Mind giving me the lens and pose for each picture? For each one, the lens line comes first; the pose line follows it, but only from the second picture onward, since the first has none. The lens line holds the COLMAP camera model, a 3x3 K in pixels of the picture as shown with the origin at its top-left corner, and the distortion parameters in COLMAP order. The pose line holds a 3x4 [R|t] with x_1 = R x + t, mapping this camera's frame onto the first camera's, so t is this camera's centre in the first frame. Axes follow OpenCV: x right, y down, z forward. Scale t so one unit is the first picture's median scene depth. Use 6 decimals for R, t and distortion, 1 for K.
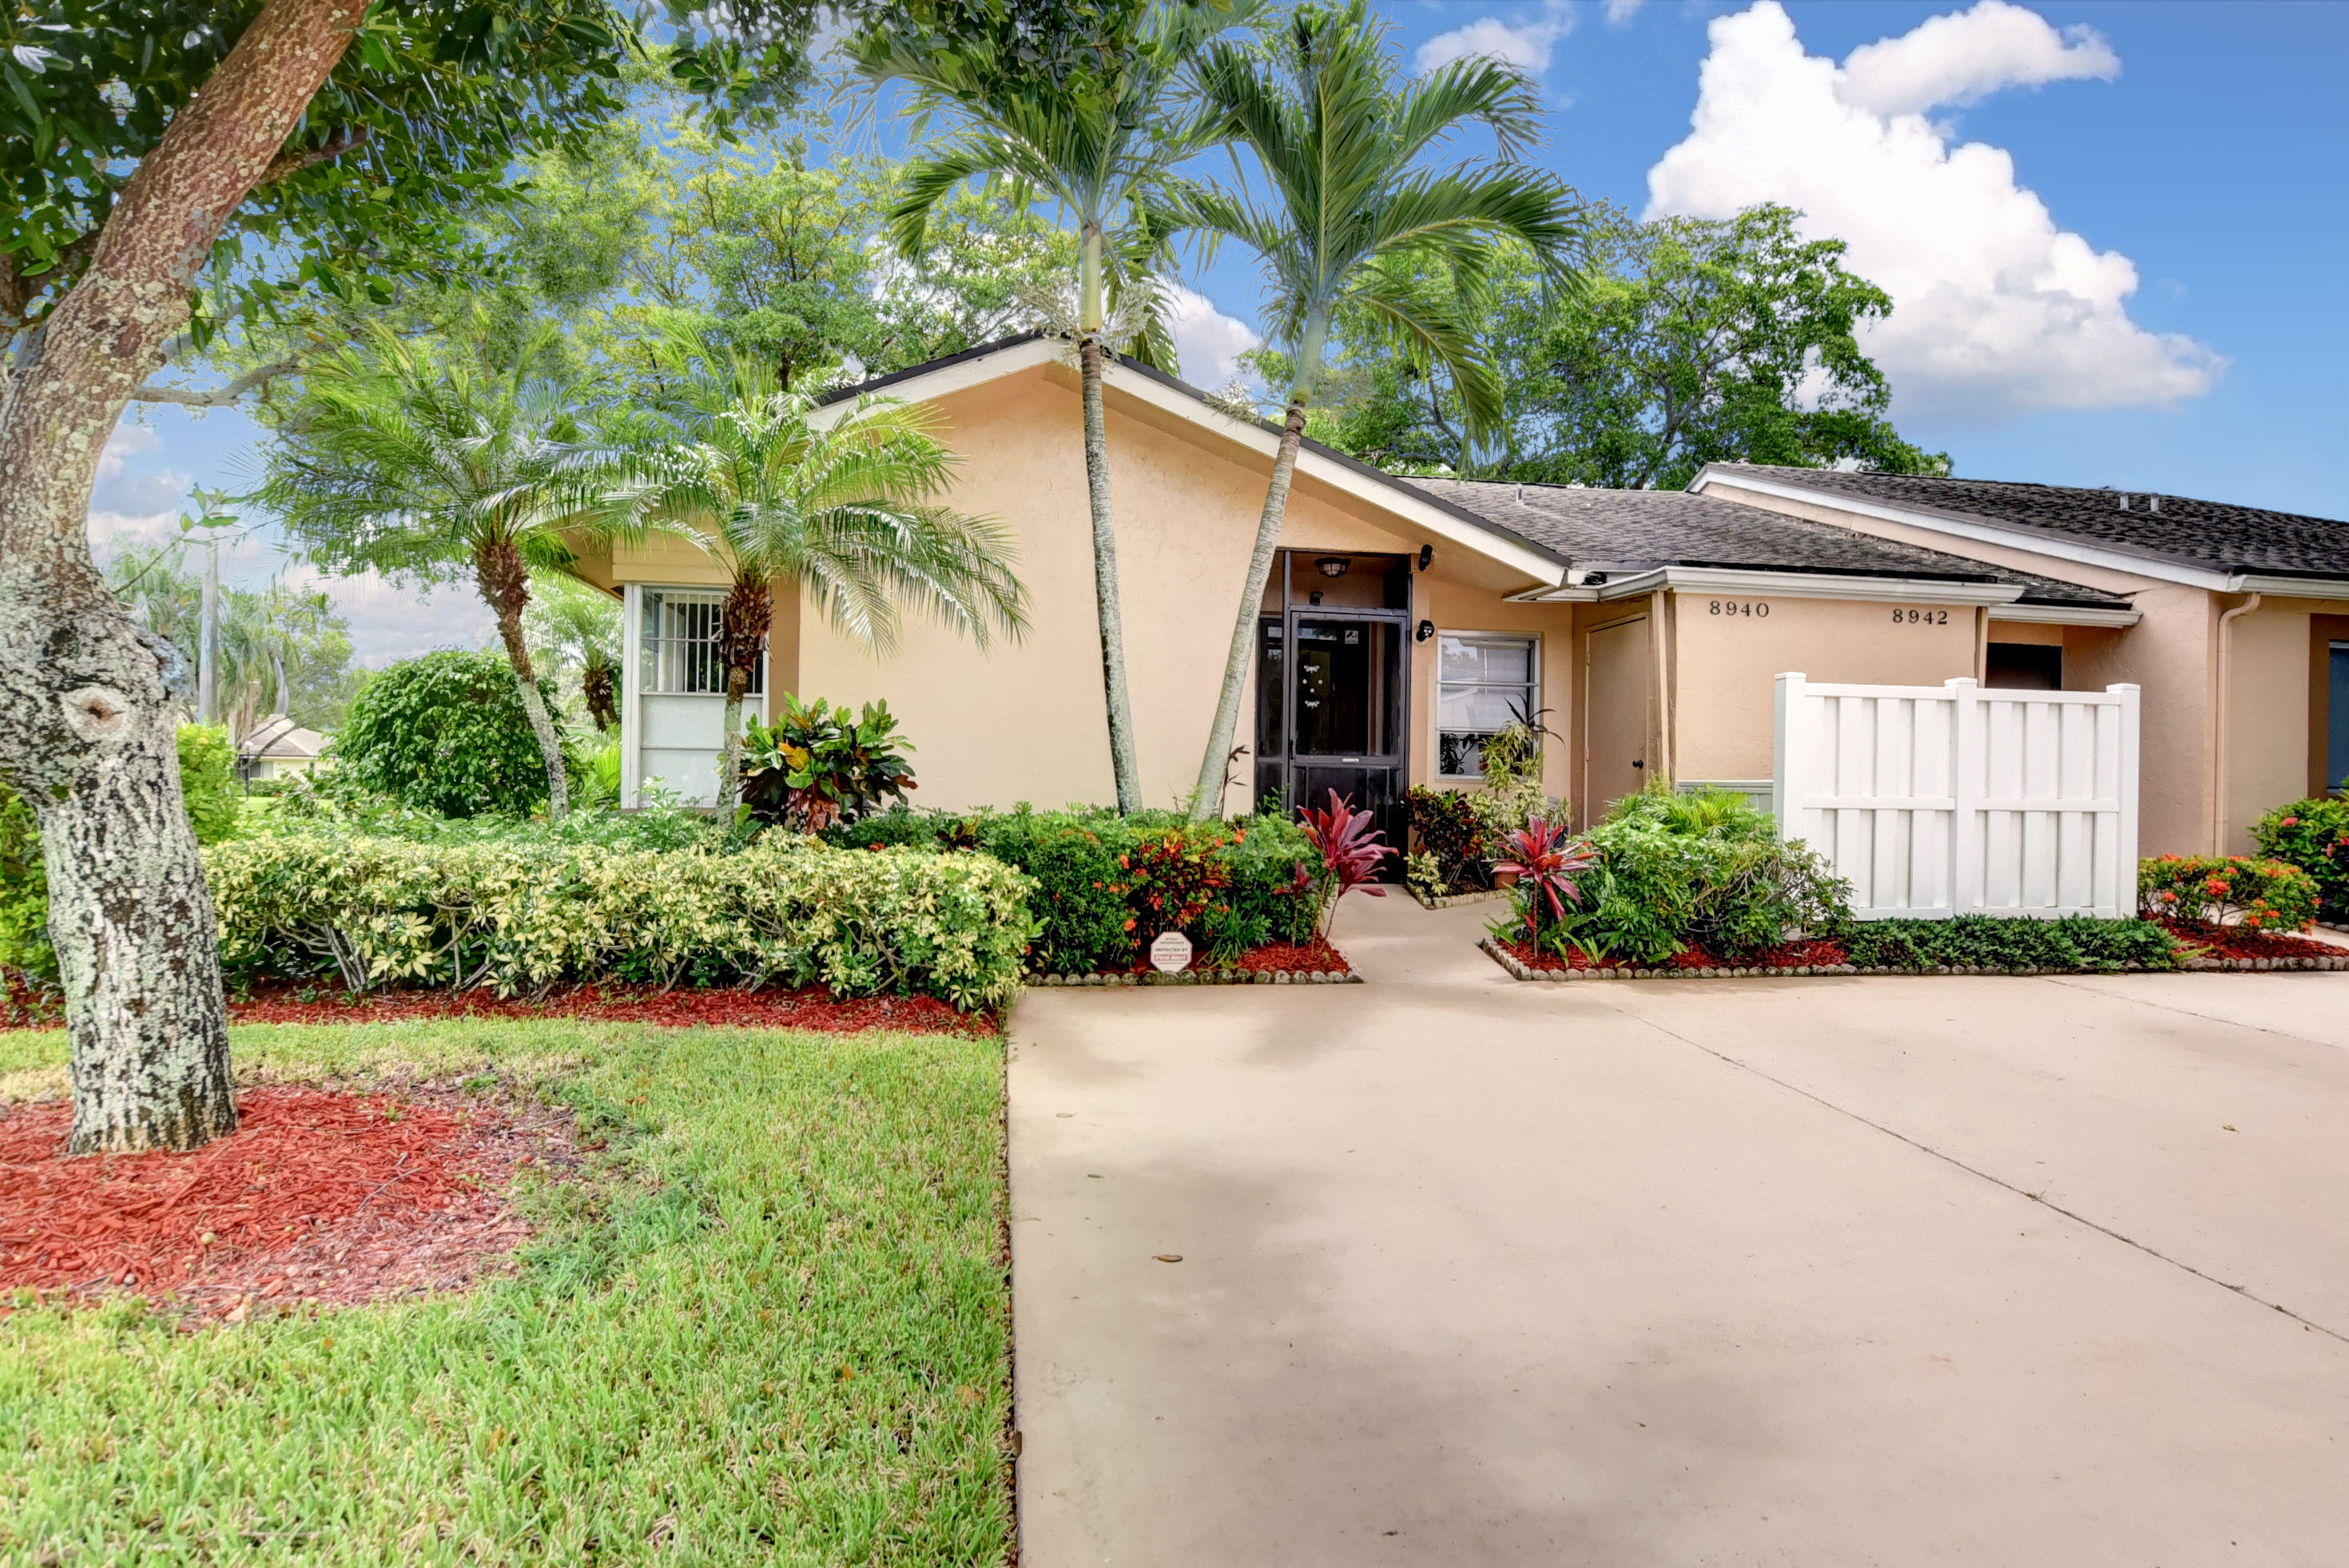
lens RADIAL K [[1271.7, 0, 1175.5], [0, 1271.7, 784.0], [0, 0, 1]] dist [-0.018428, 0.000637]
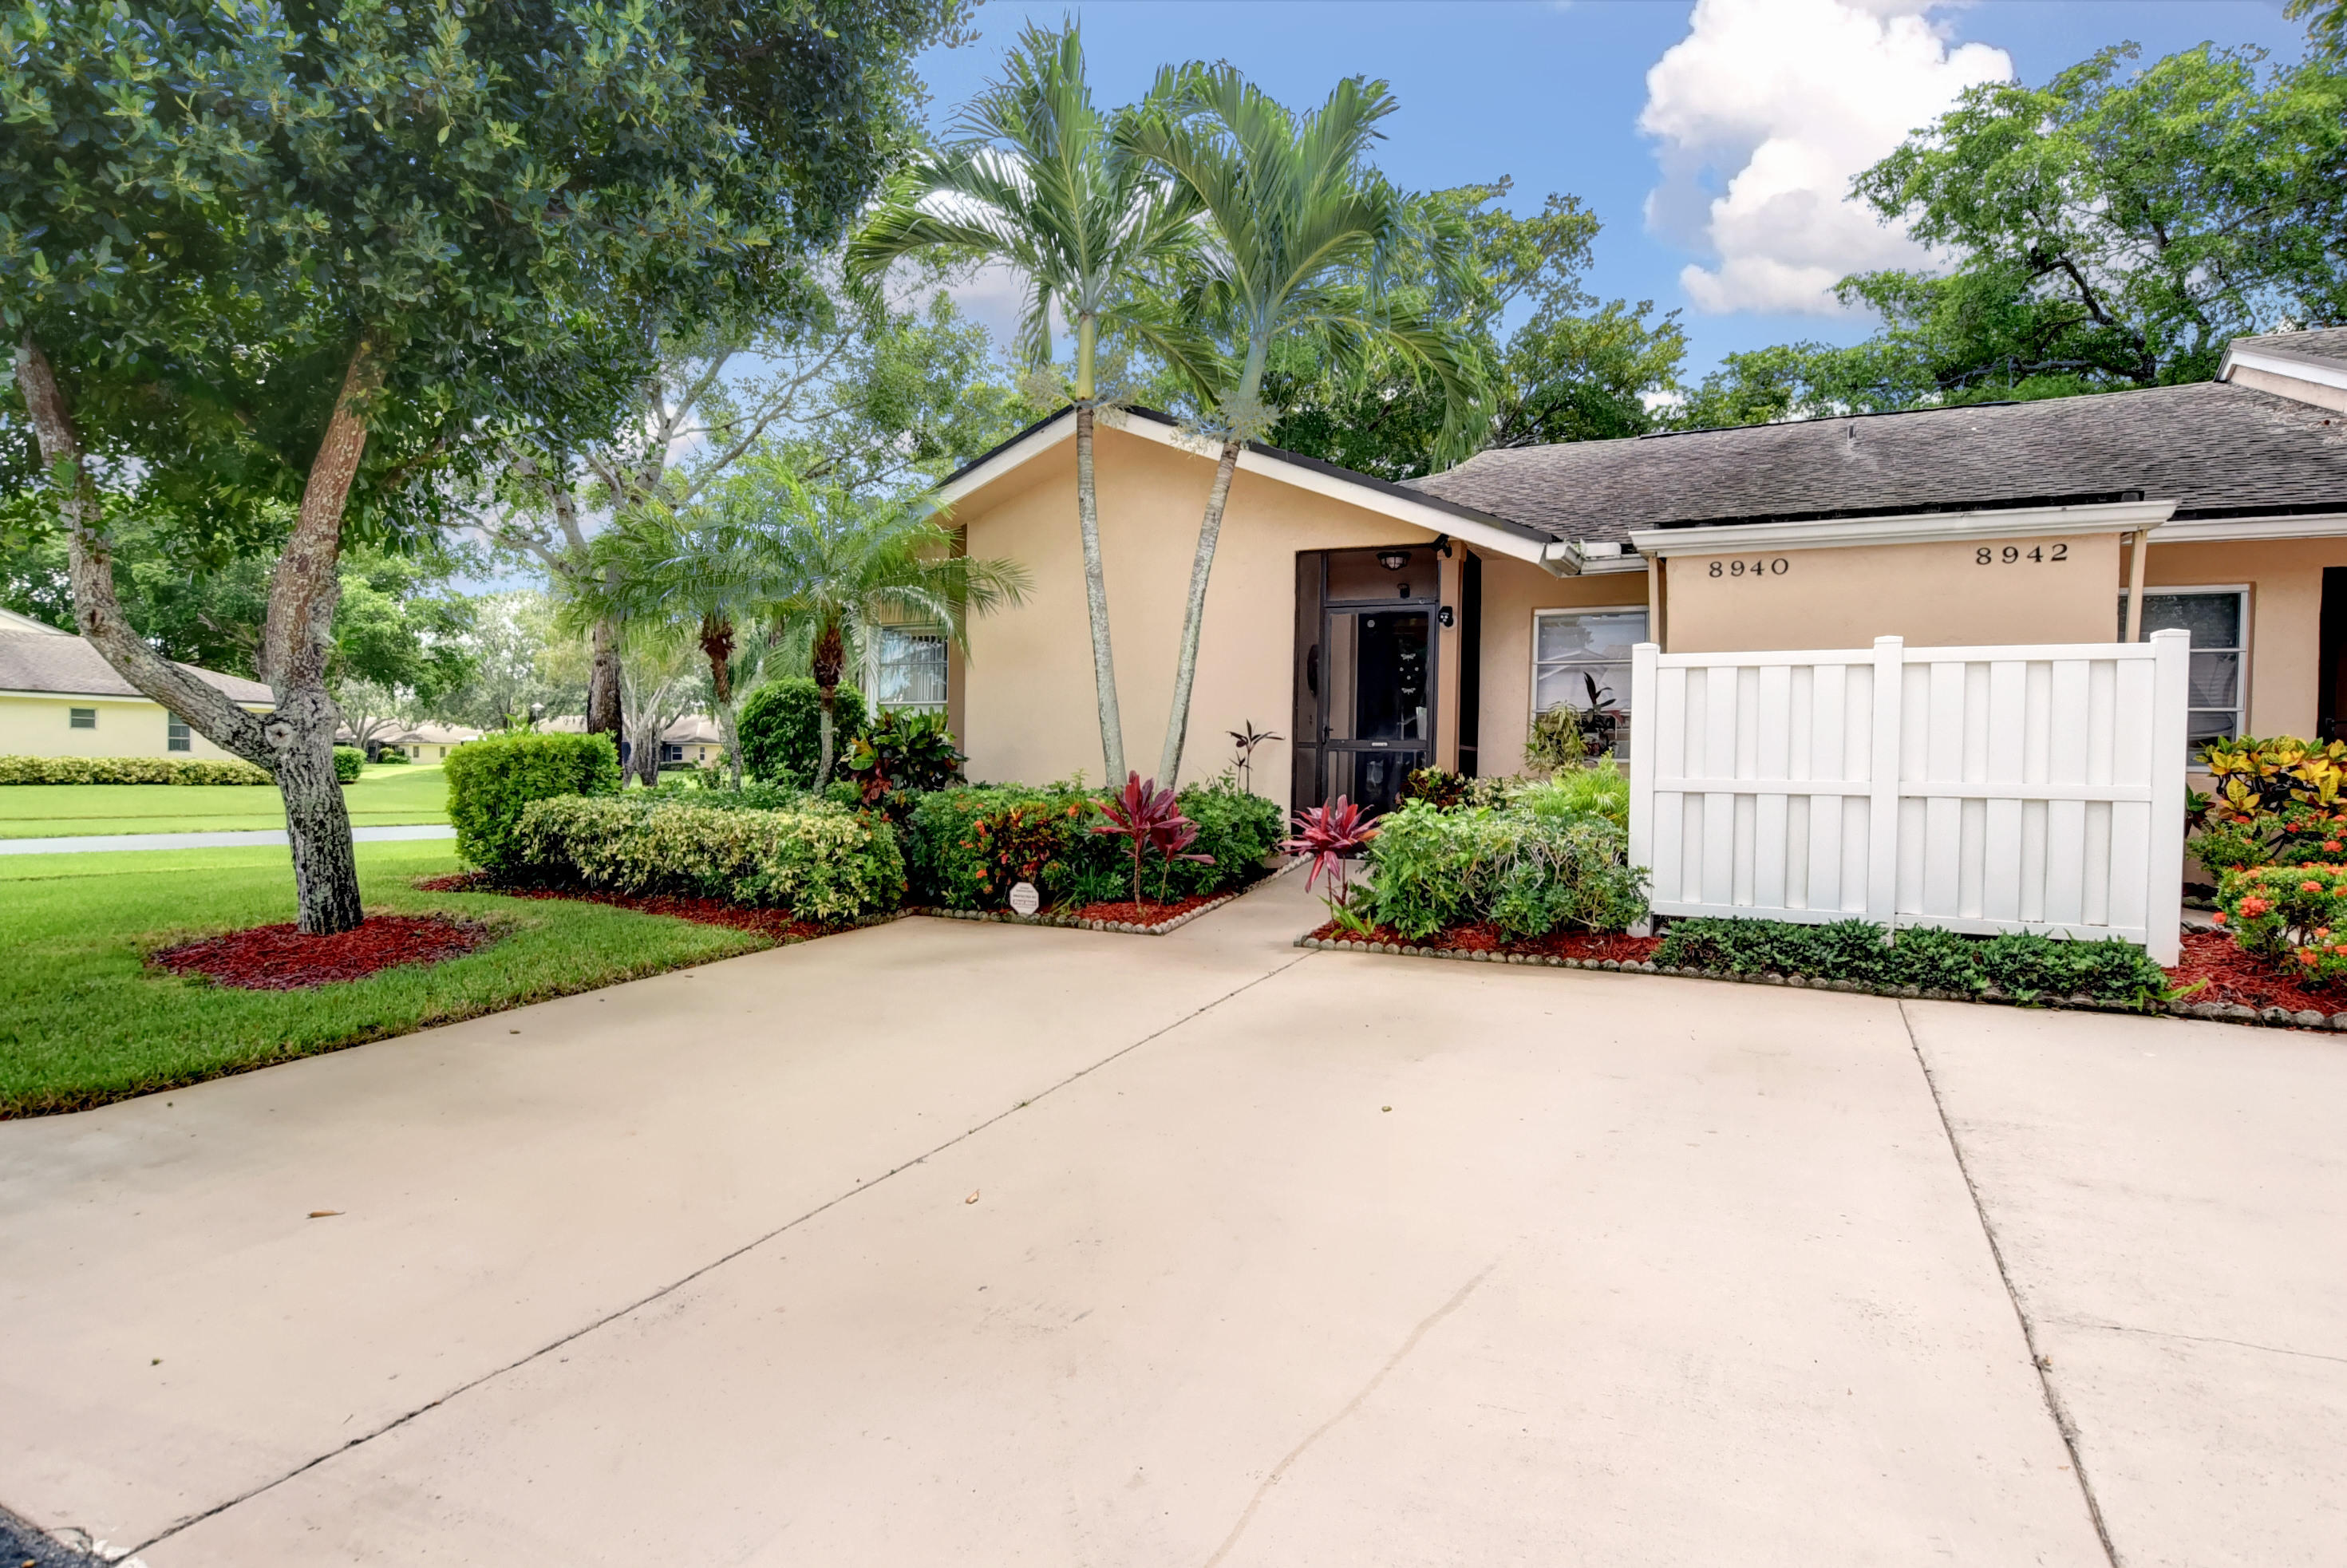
lens RADIAL K [[1270.8, 0, 1167.3], [0, 1270.8, 782.9], [0, 0, 1]] dist [-0.018428, 0.000637]
pose [[0.803605, 0.004562, -0.595146, 0.797934], [0.000534, 0.999965, 0.008386, 0.005481], [0.595163, -0.007057, 0.803574, 0.058370]]
